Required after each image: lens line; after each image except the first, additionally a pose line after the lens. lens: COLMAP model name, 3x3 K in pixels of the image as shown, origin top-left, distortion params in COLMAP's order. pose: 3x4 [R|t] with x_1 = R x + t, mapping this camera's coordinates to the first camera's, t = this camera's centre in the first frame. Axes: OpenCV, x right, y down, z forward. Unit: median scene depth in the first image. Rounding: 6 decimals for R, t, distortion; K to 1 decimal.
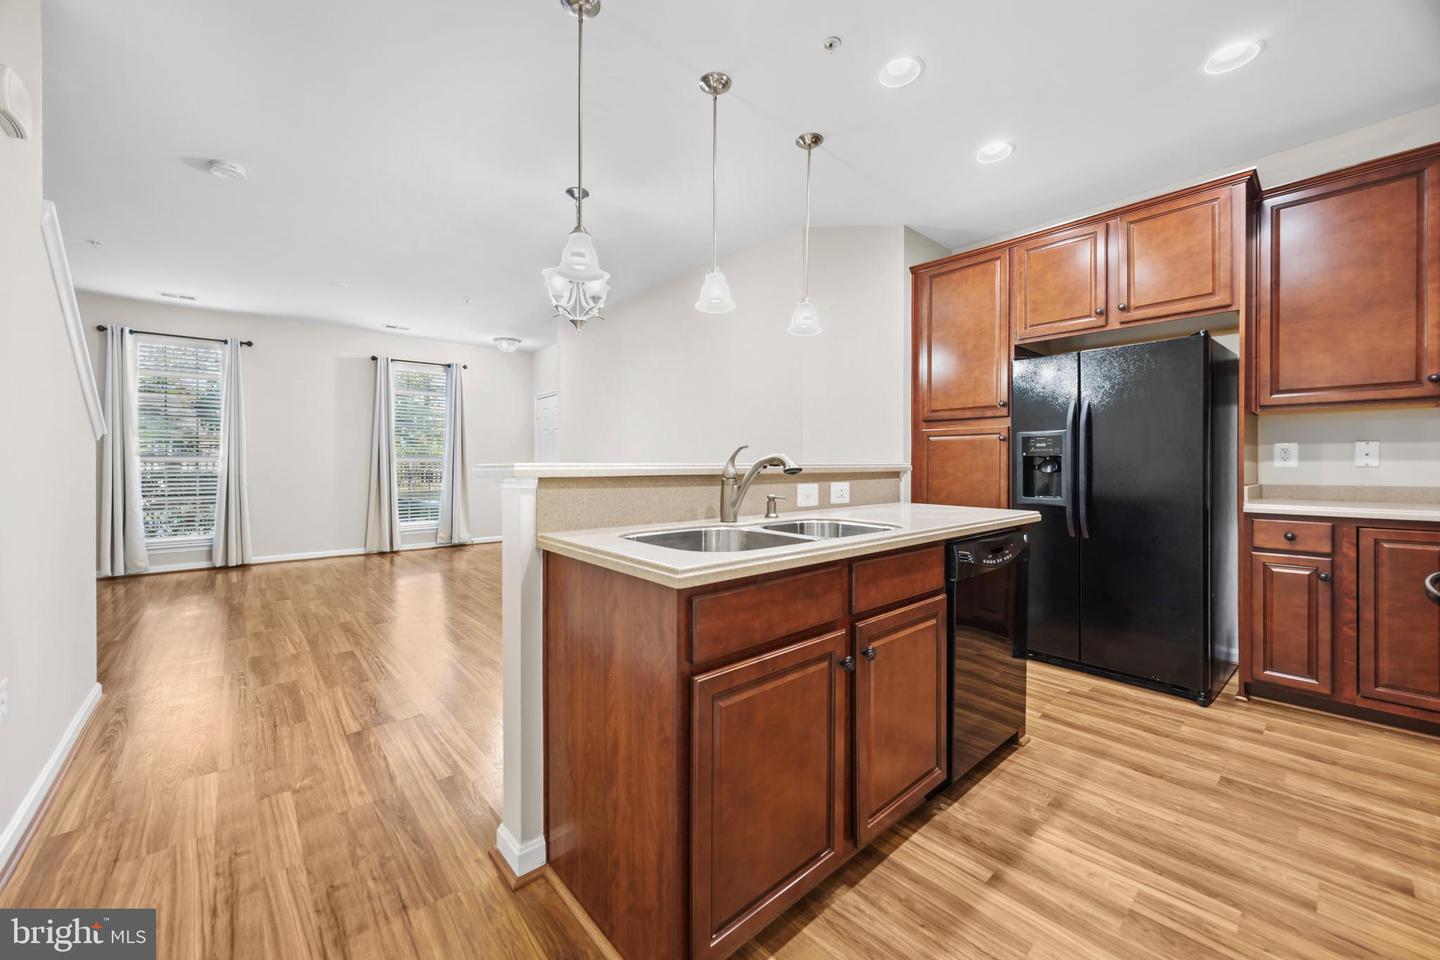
lens RADIAL K [[550.0, 0, 715.8], [0, 550.0, 470.3], [0, 0, 1]] dist [-0.004971, 0.000276]
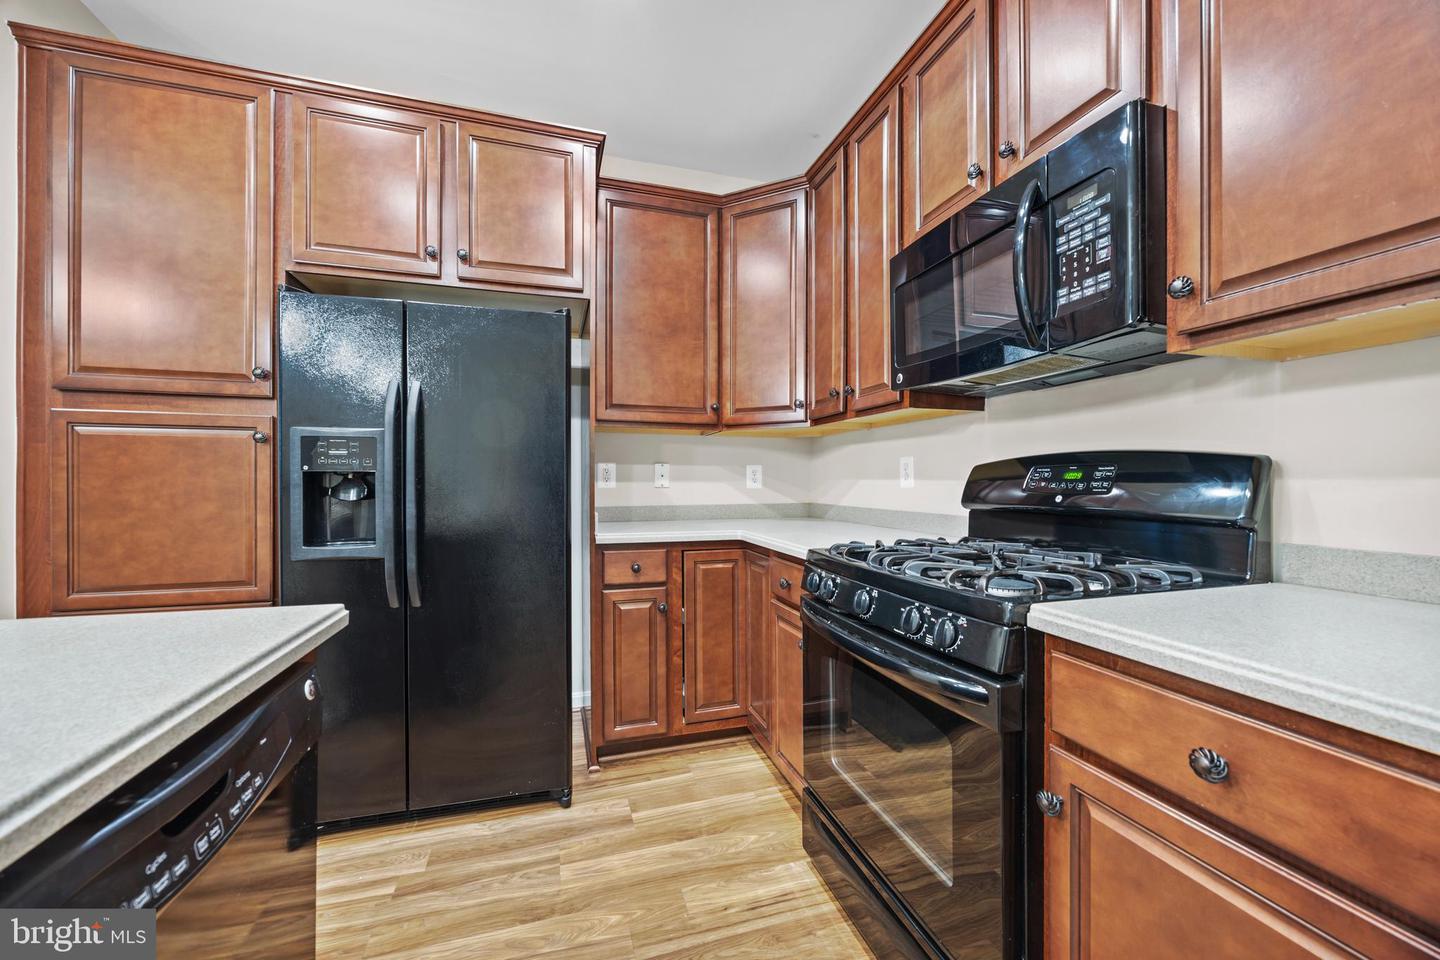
lens RADIAL K [[550.0, 0, 721.3], [0, 550.0, 483.7], [0, 0, 1]] dist [-0.004971, 0.000276]
pose [[0.401851, -0.001613, 0.915704, 0.249412], [0.007805, 0.999968, -0.001664, -0.010524], [-0.915672, 0.007816, 0.401850, 0.439243]]
